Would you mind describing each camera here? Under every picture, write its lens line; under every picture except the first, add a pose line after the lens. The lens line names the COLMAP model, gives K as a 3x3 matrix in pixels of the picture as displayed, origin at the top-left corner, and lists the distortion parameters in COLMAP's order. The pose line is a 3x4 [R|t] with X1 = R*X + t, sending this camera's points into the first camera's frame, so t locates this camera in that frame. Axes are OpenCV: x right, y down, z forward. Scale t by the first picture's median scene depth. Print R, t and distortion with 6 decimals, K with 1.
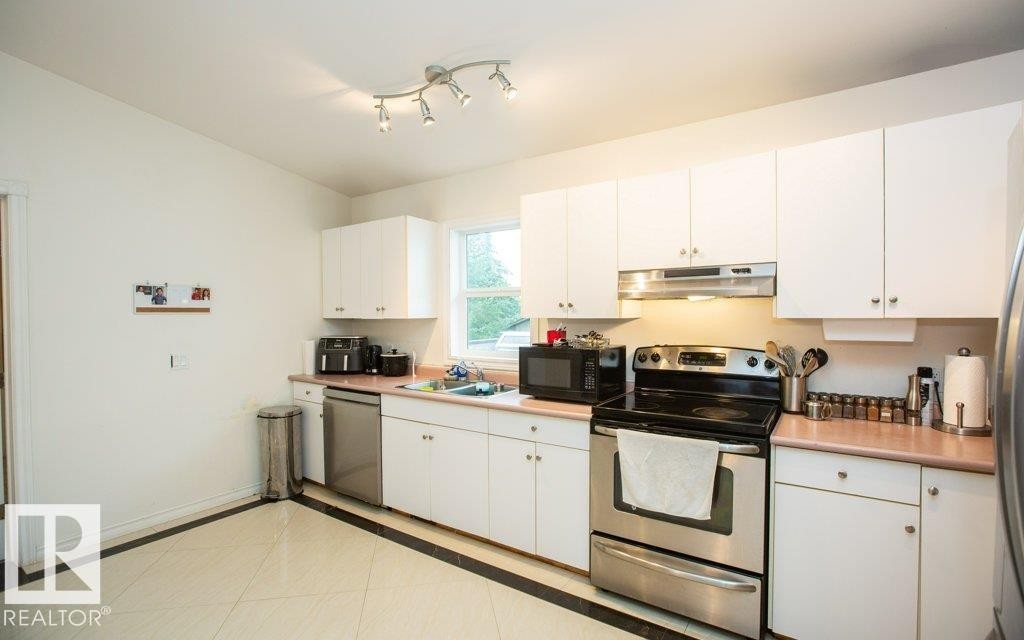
lens RADIAL K [[493.7, 0, 512.0], [0, 493.7, 320.0], [0, 0, 1]] dist [-0.020709, 0.000316]
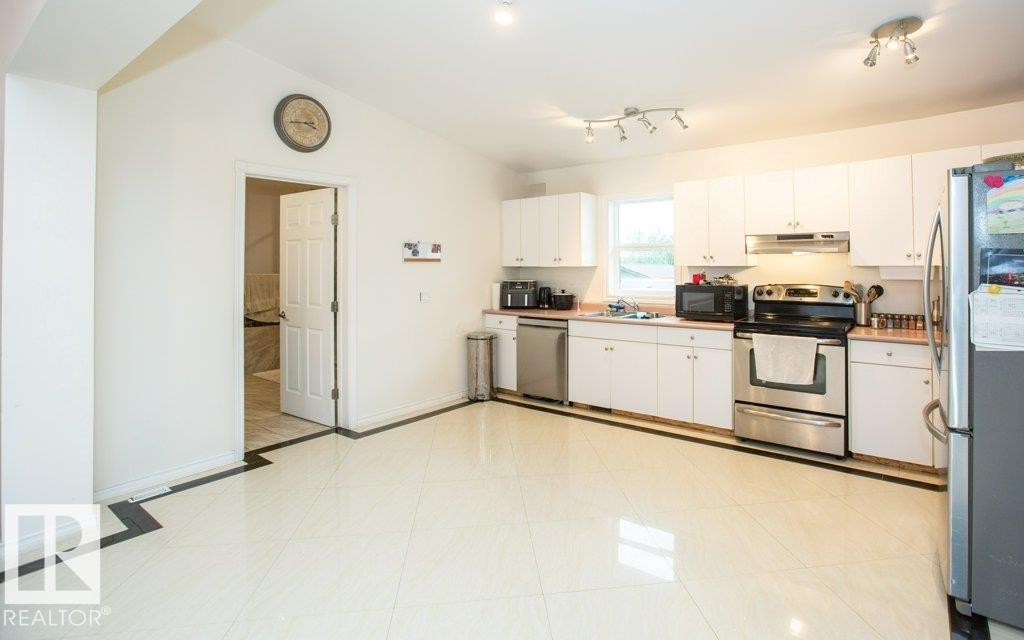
lens RADIAL K [[548.7, 0, 554.9], [0, 548.7, 251.4], [0, 0, 1]] dist [0.002445, 0.000320]
pose [[0.999938, 0.000725, -0.011149, -0.344664], [-0.001106, 0.999413, -0.034250, 0.009718], [0.011118, 0.034260, 0.999351, -0.683248]]
